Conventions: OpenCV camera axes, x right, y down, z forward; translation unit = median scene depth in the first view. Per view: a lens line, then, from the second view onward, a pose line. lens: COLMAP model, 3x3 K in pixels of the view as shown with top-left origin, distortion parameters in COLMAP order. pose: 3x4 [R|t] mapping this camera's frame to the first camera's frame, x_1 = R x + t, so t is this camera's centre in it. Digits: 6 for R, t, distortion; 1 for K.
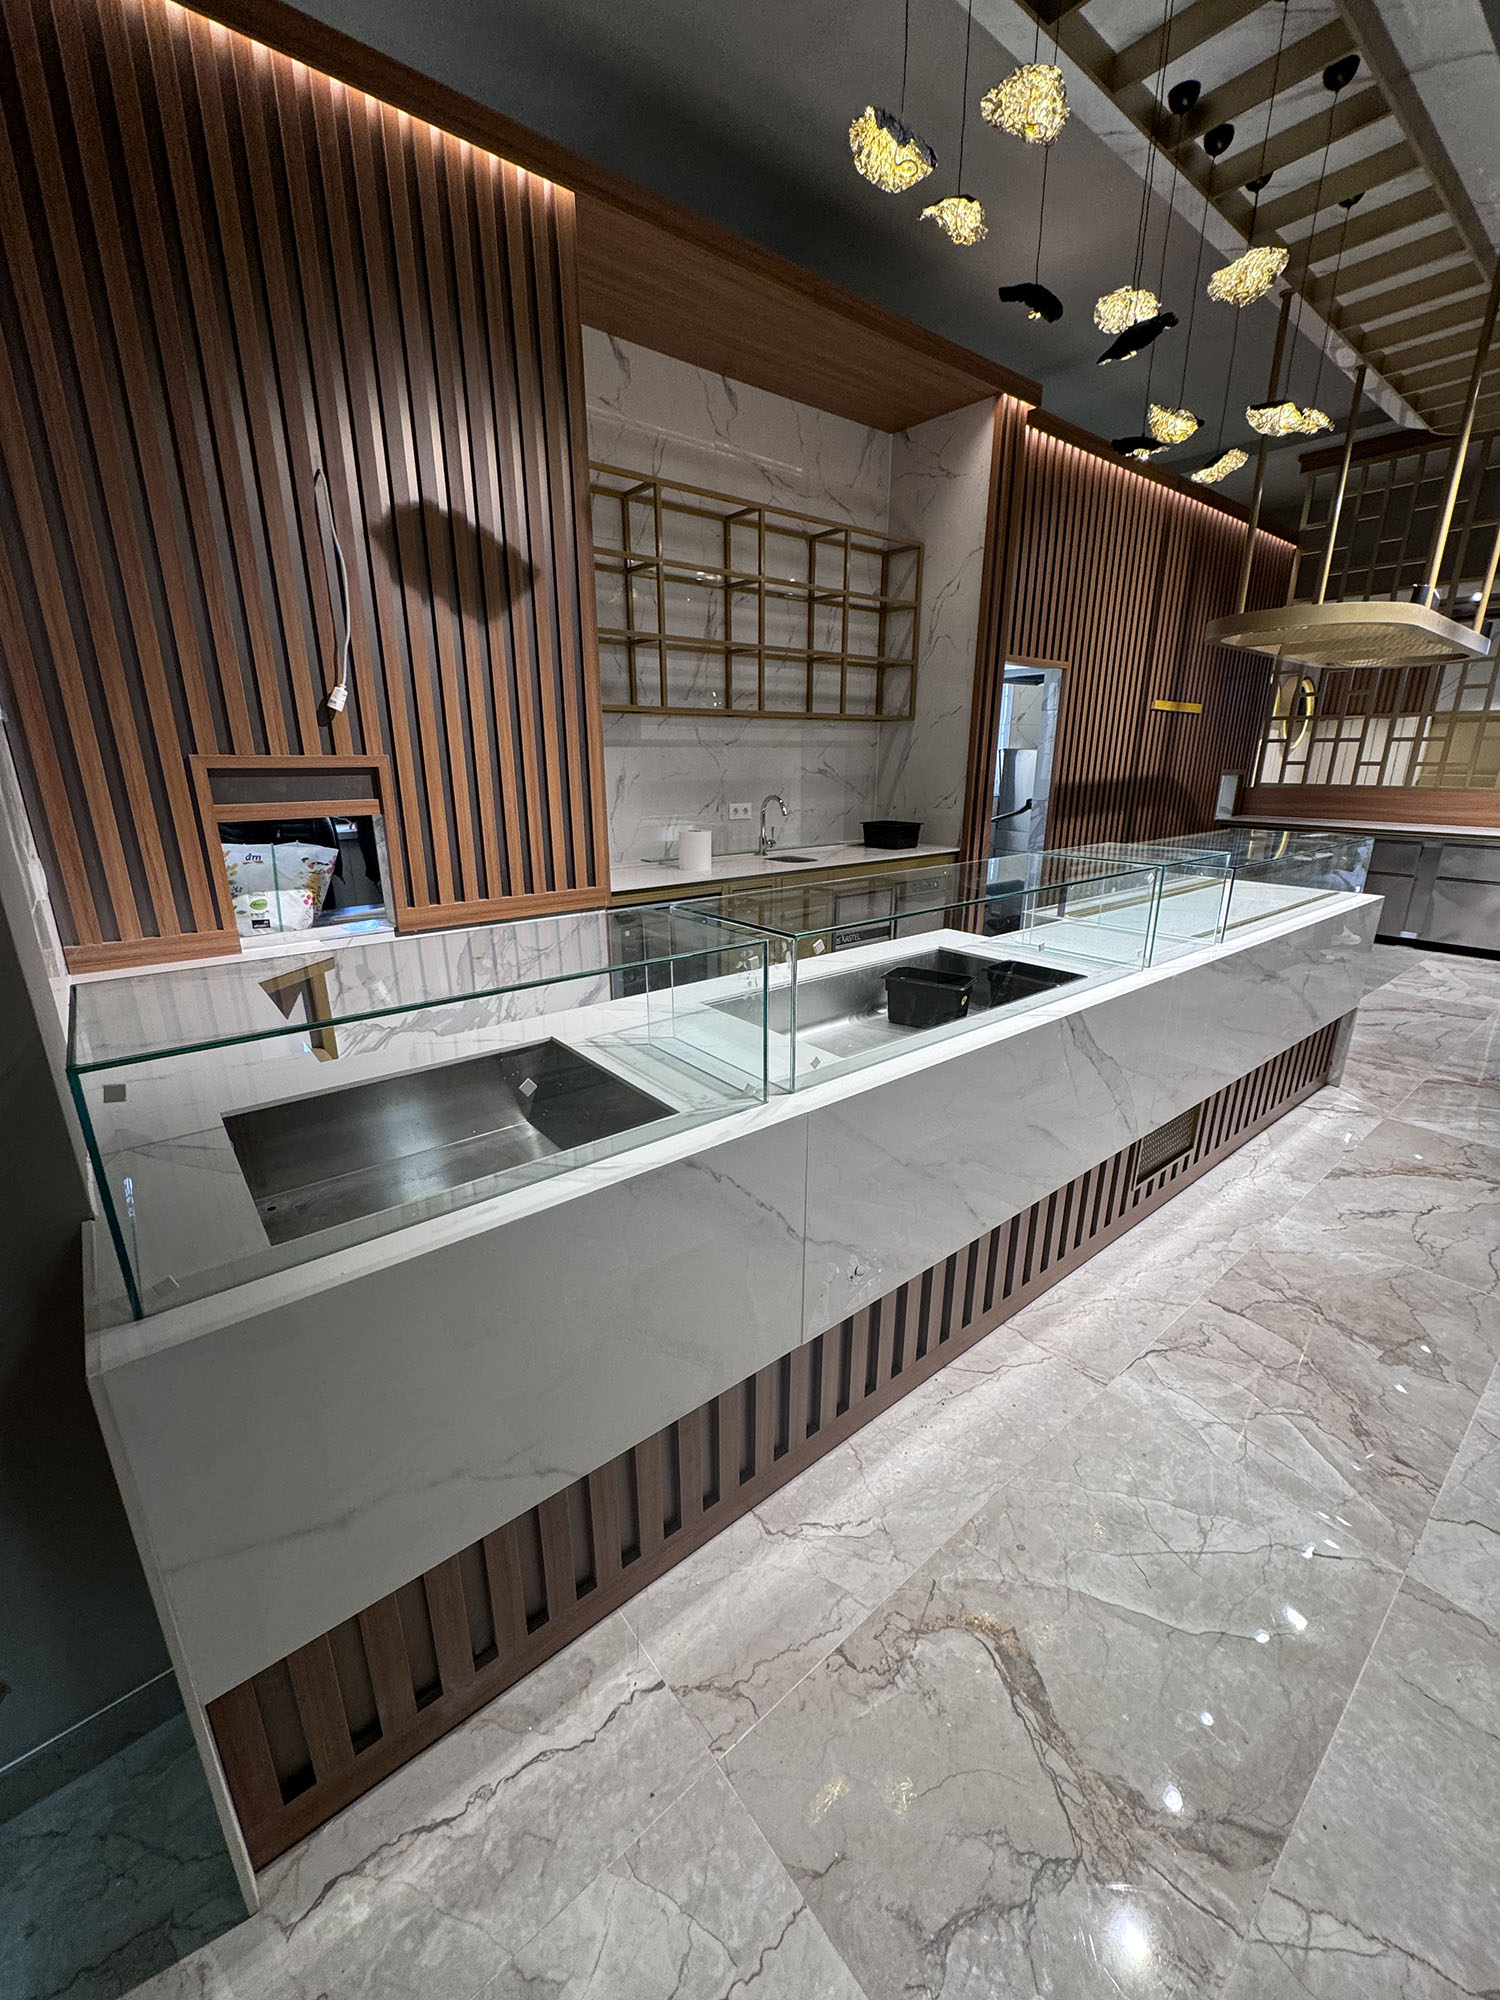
lens RADIAL K [[793.7, 0, 763.9], [0, 793.7, 1000.3], [0, 0, 1]] dist [0.000480, 0.000020]
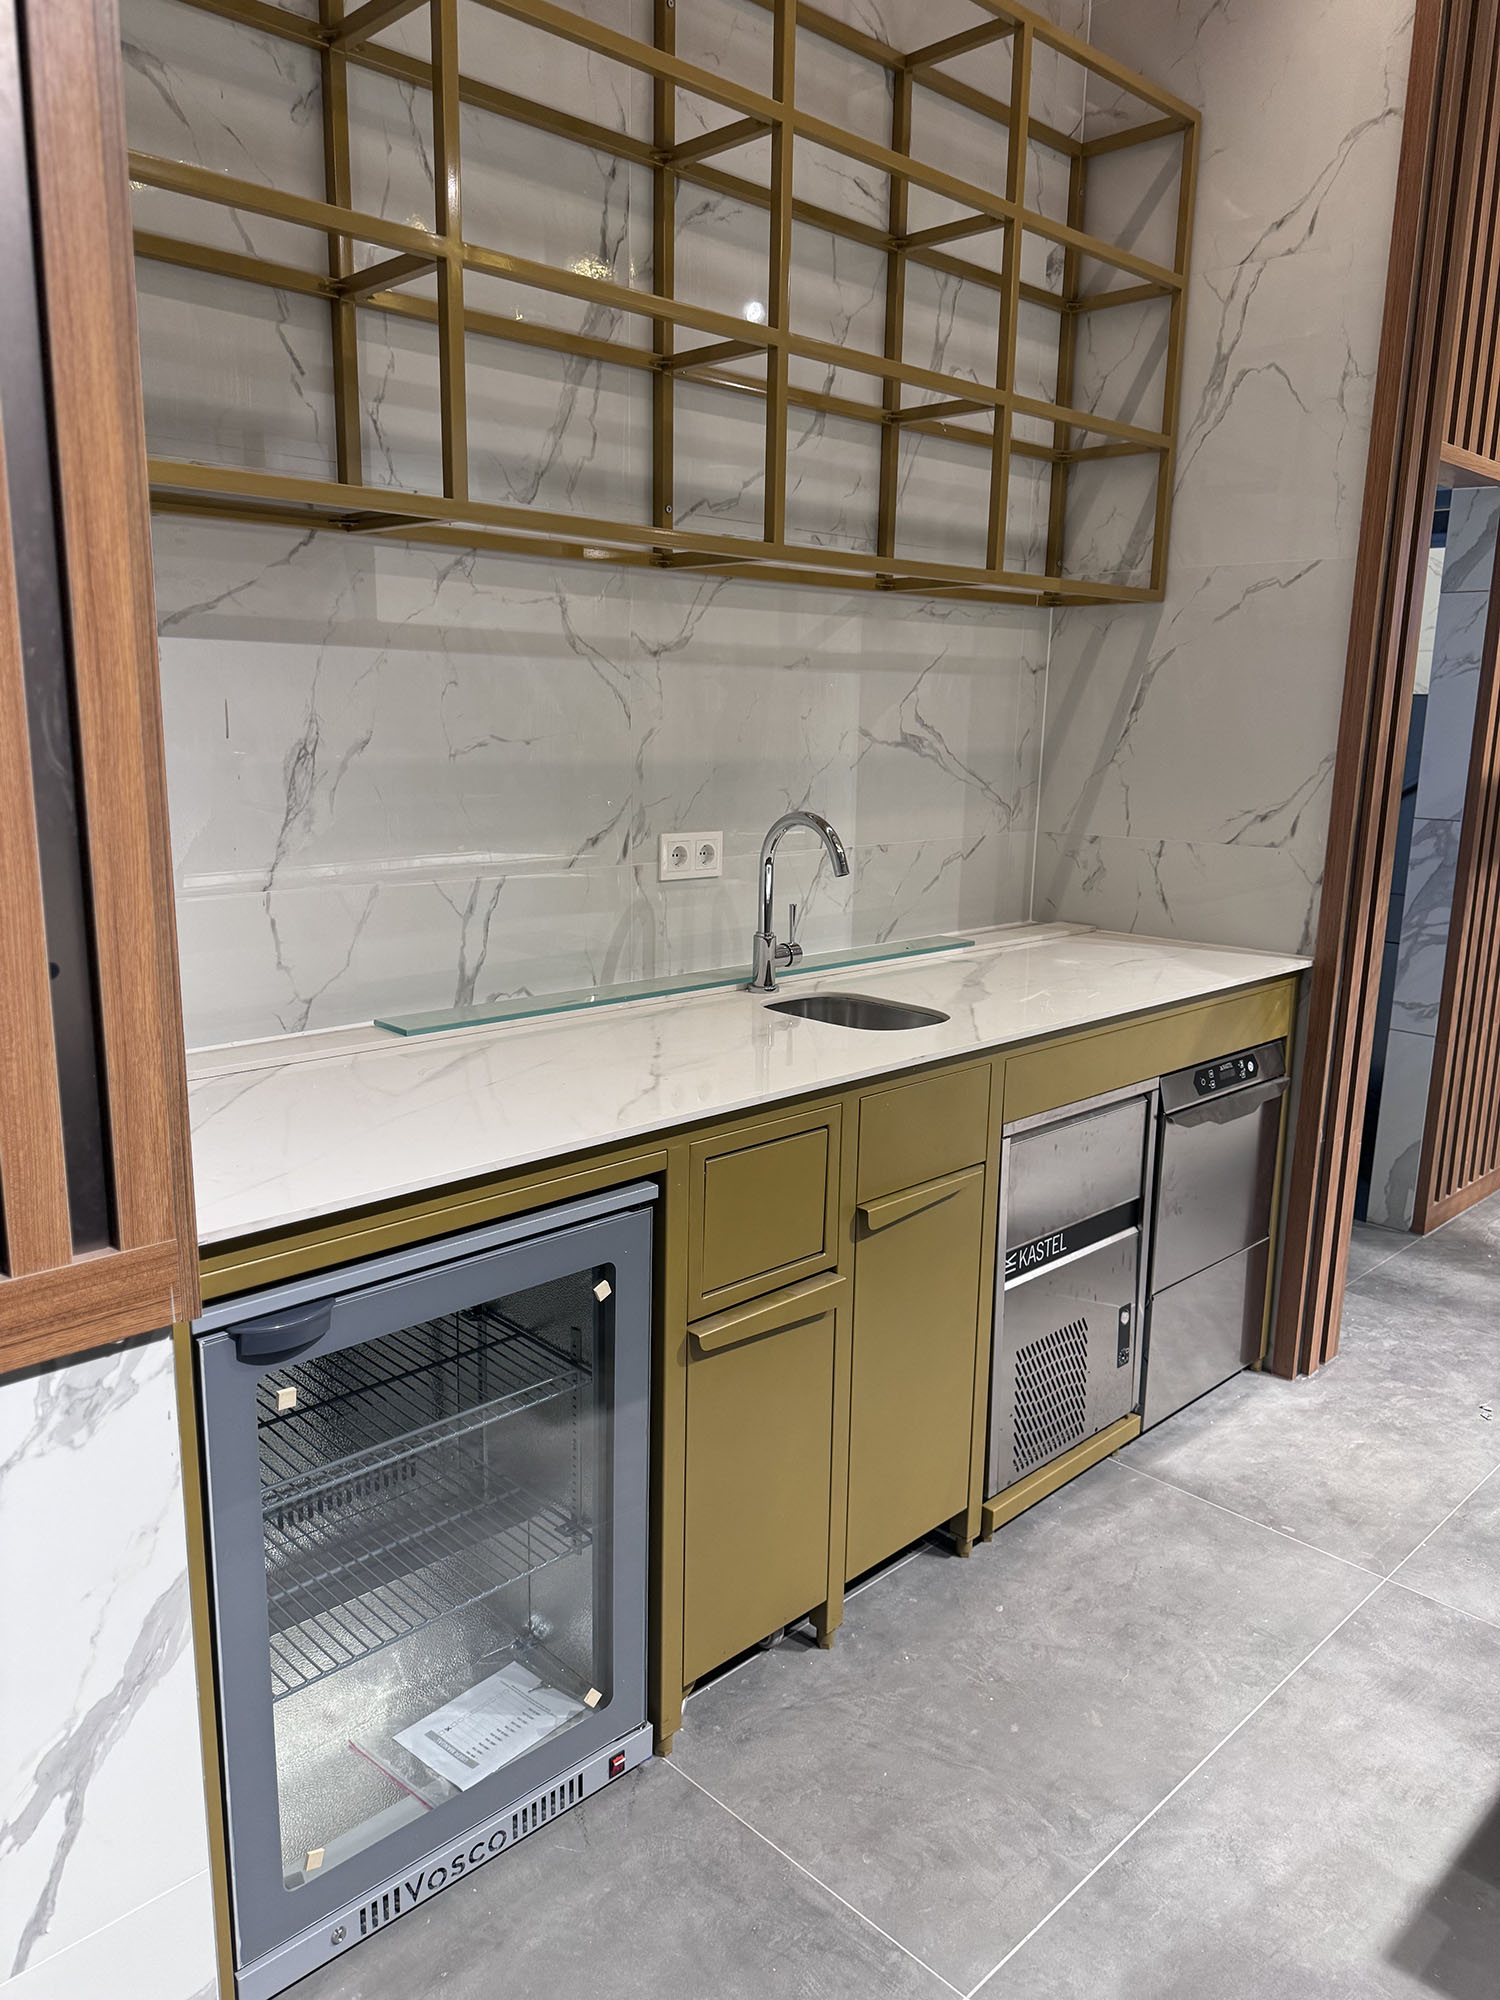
lens RADIAL K [[1437.2, 0, 750.0], [0, 1437.2, 1000.0], [0, 0, 1]] dist [0.145851, -0.244988]
pose [[0.996821, -0.001914, 0.079655, -0.053530], [0.010572, 0.994050, -0.108414, -0.114990], [-0.078974, 0.108911, 0.990909, 0.417673]]
